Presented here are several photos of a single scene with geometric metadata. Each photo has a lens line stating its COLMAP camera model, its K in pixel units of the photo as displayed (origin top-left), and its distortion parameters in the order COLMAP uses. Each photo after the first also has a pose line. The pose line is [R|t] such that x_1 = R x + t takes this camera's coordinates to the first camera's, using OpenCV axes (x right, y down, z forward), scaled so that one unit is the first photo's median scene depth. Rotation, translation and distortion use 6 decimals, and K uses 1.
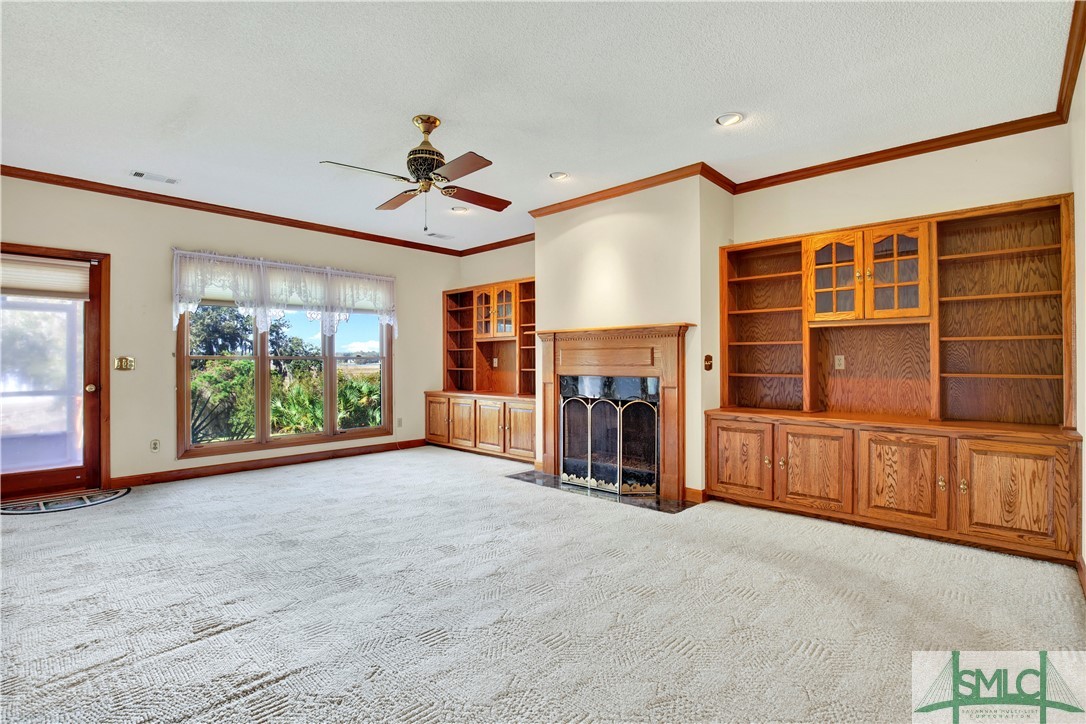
lens RADIAL K [[519.4, 0, 547.6], [0, 519.4, 368.4], [0, 0, 1]] dist [-0.026830, 0.000732]
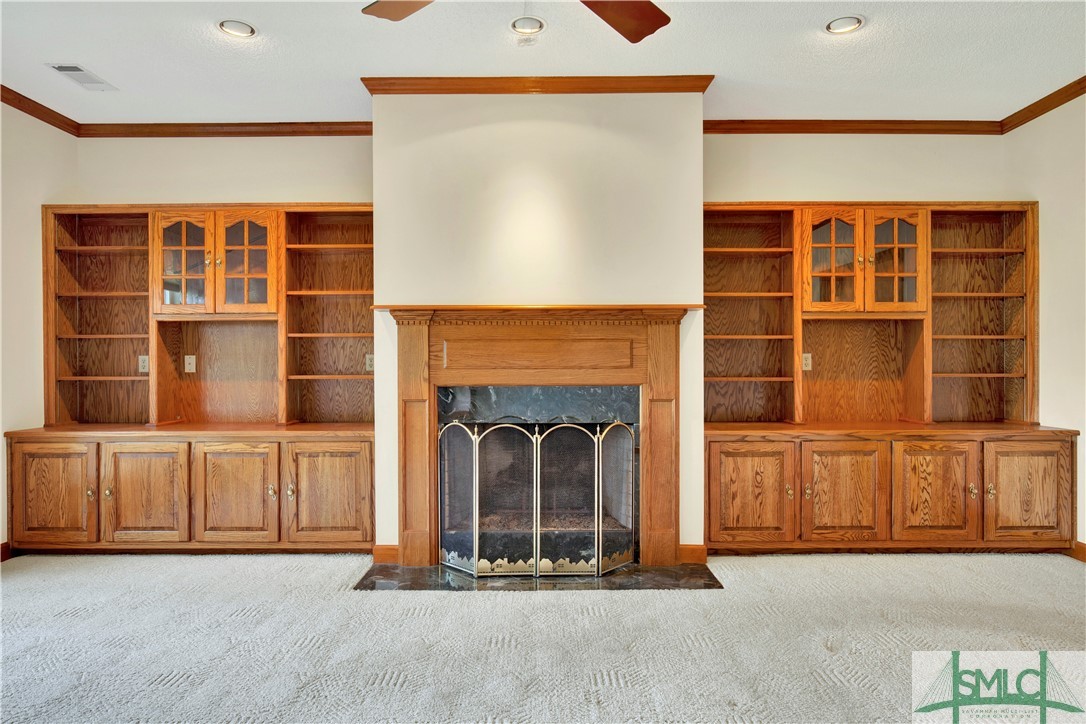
lens RADIAL K [[674.0, 0, 543.9], [0, 674.0, 367.7], [0, 0, 1]] dist [-0.004678, -0.002085]
pose [[0.727709, -0.008245, 0.685836, -0.513170], [0.010355, 0.999946, 0.001034, -0.008099], [-0.685808, 0.006350, 0.727755, 0.510553]]
